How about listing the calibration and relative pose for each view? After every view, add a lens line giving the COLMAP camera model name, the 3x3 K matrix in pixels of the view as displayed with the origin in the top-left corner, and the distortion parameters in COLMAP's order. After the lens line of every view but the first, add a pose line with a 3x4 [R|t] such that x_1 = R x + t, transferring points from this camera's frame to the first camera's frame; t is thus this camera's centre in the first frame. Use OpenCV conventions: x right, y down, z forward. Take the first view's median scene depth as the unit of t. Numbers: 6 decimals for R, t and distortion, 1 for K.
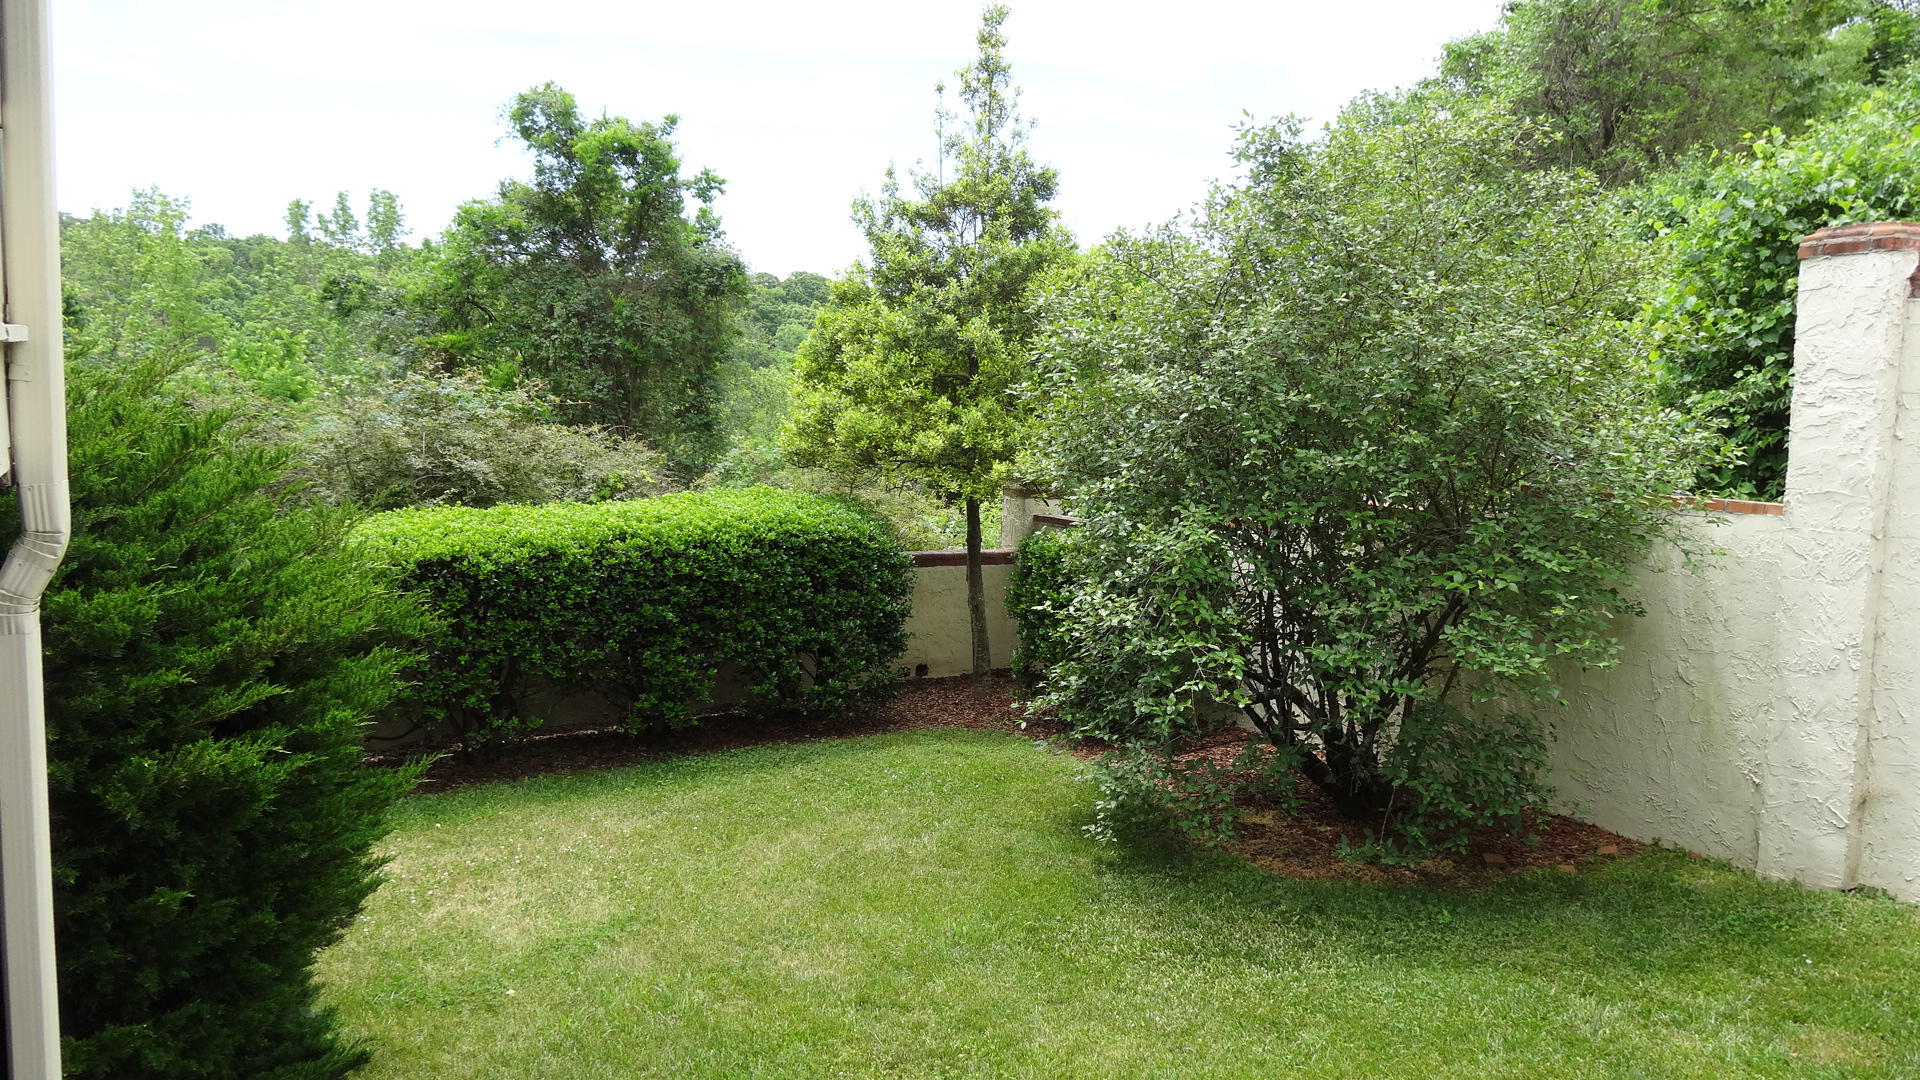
lens RADIAL K [[1392.4, 0, 964.8], [0, 1392.4, 537.3], [0, 0, 1]] dist [-0.005939, -0.009060]
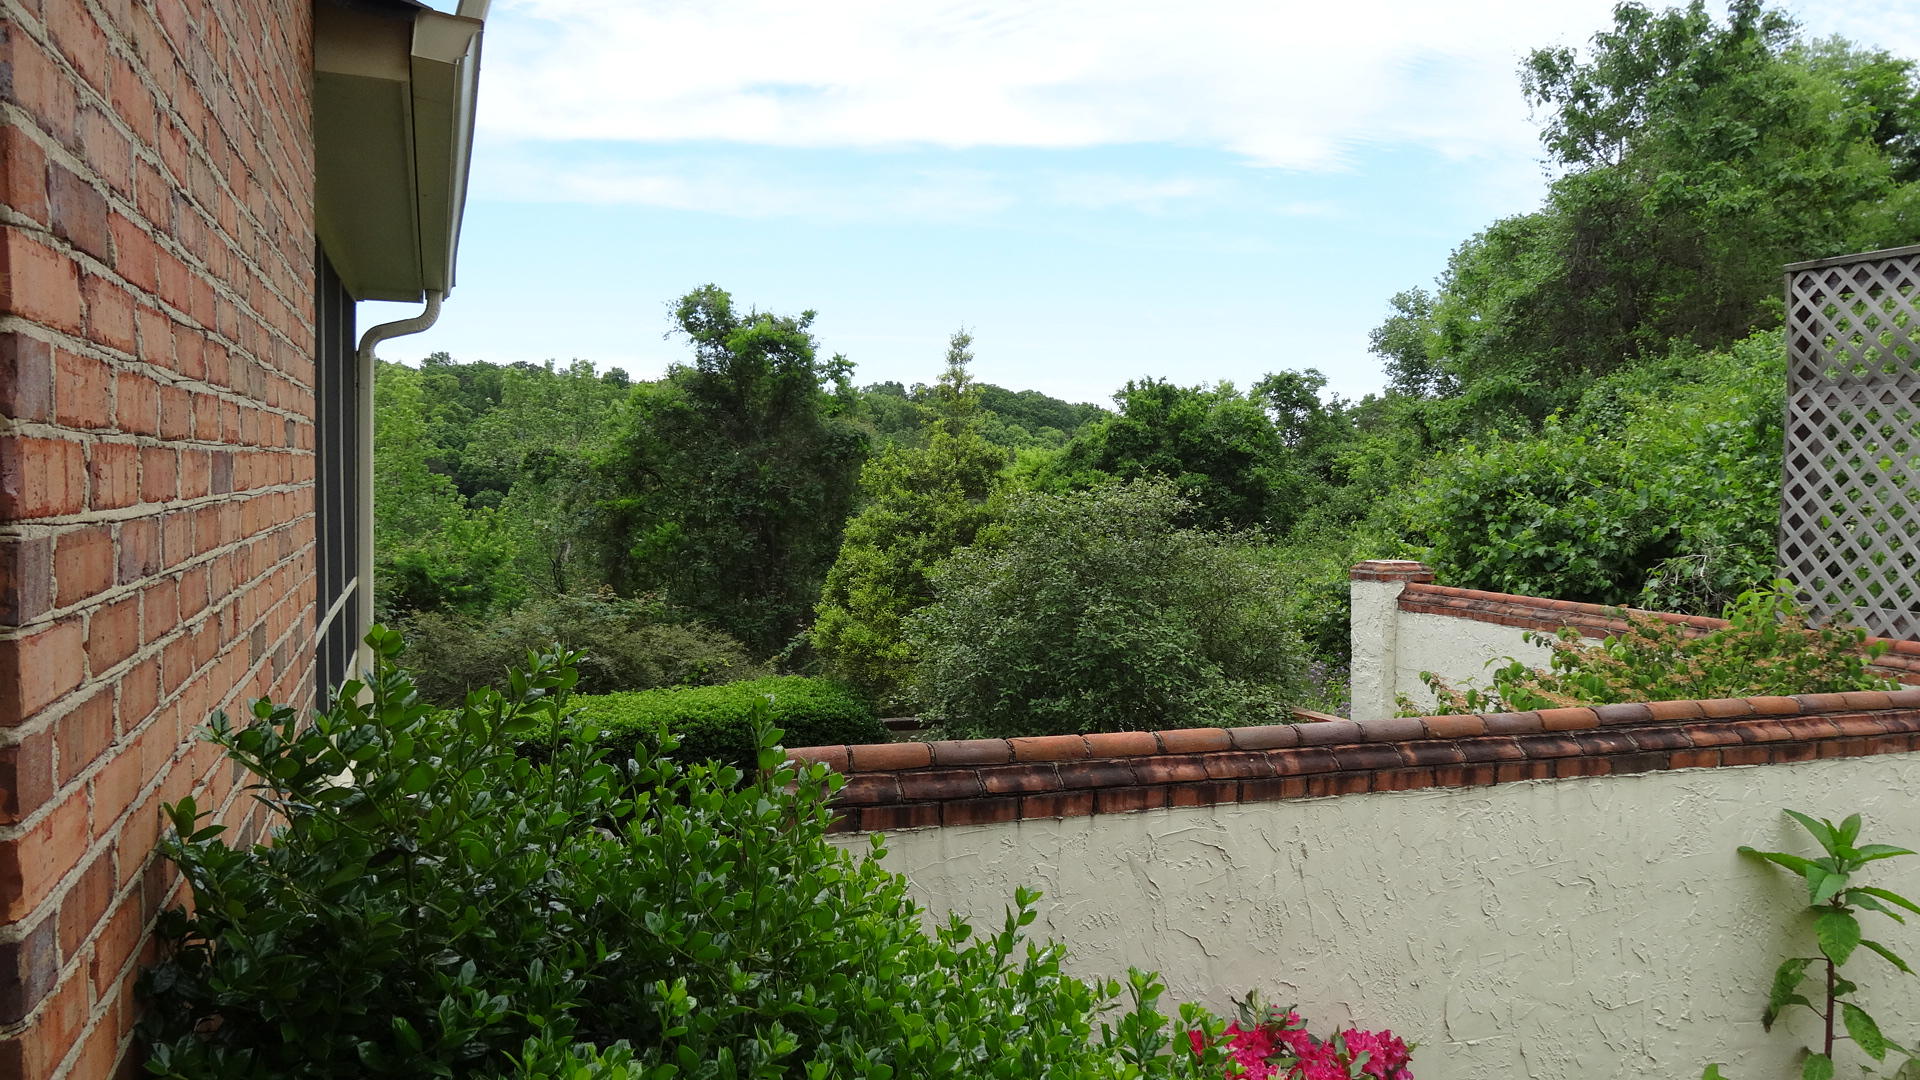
lens RADIAL K [[1392.4, 0, 964.1], [0, 1392.4, 542.9], [0, 0, 1]] dist [-0.005939, -0.009060]
pose [[0.991158, -0.007237, -0.132487, 0.073381], [-0.002044, 0.997560, -0.069784, -0.025361], [0.132669, 0.069438, 0.988725, -0.132389]]
